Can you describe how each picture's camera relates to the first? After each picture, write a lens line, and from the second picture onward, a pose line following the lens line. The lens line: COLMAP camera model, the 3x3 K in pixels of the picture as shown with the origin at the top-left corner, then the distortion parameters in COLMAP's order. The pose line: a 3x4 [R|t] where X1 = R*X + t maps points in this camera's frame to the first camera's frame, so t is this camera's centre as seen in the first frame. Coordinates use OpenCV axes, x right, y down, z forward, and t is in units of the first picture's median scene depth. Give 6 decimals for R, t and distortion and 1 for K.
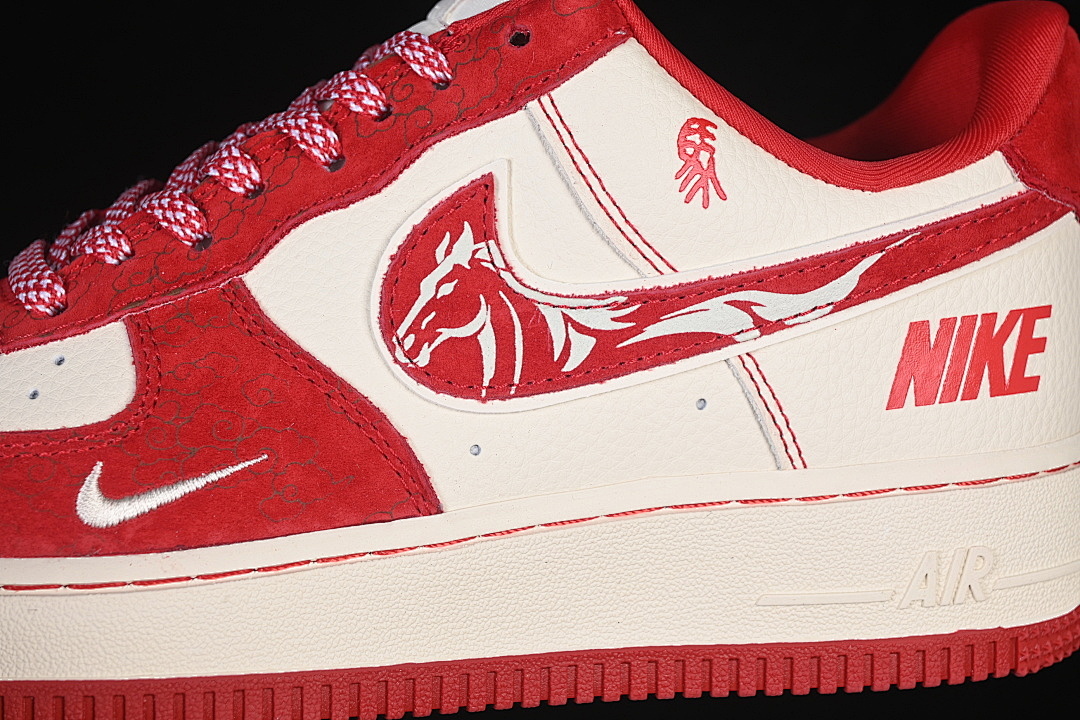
lens RADIAL K [[2334.2, 0, 541.5], [0, 2334.2, 359.5], [0, 0, 1]] dist [0.034104, 0.000000]
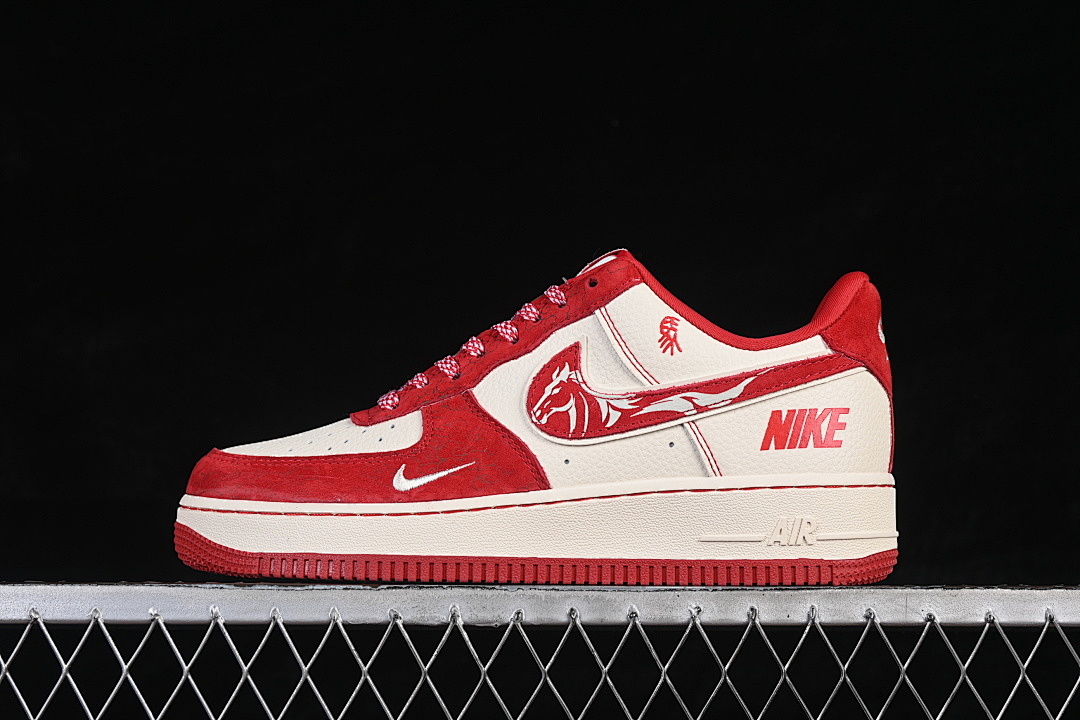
lens RADIAL K [[2334.2, 0, 539.0], [0, 2334.2, 361.6], [0, 0, 1]] dist [0.034104, 0.000000]
pose [[0.970990, -0.013473, -0.238739, 0.477331], [-0.036925, 0.977987, -0.205374, 0.401863], [0.236251, 0.208232, 0.949118, -1.139652]]
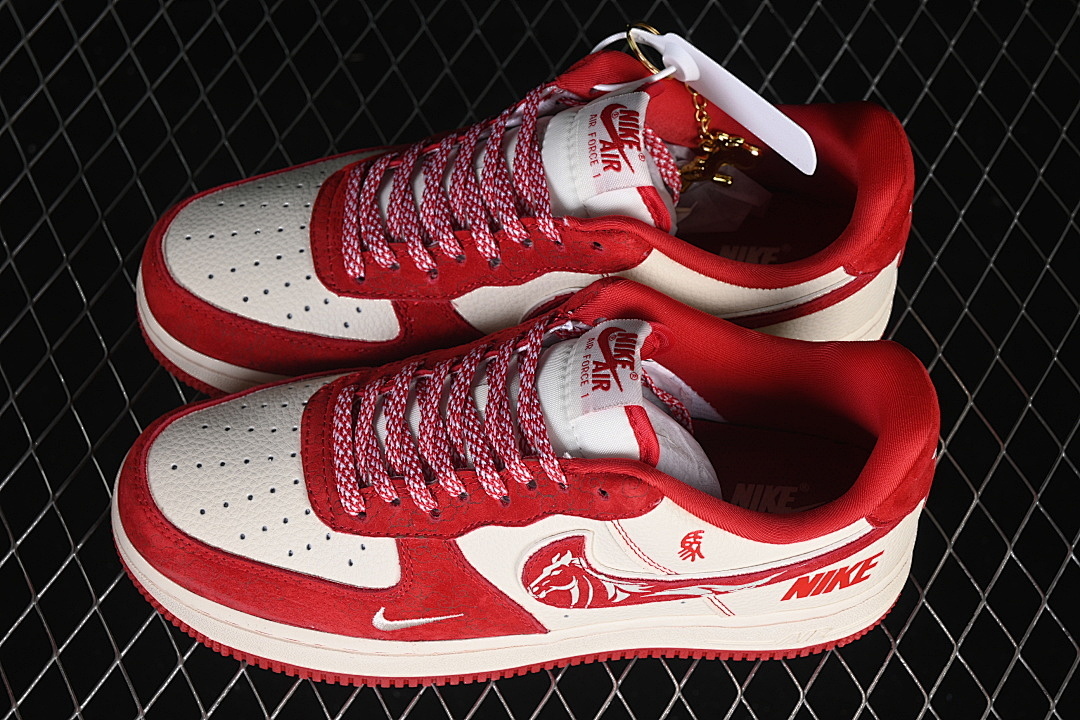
lens RADIAL K [[2334.2, 0, 540.4], [0, 2334.2, 359.5], [0, 0, 1]] dist [0.034104, 0.000000]
pose [[0.989775, 0.135562, -0.044357, 0.008841], [-0.049993, 0.620966, 0.782242, -1.662062], [0.133586, -0.772026, 0.621394, -0.084205]]
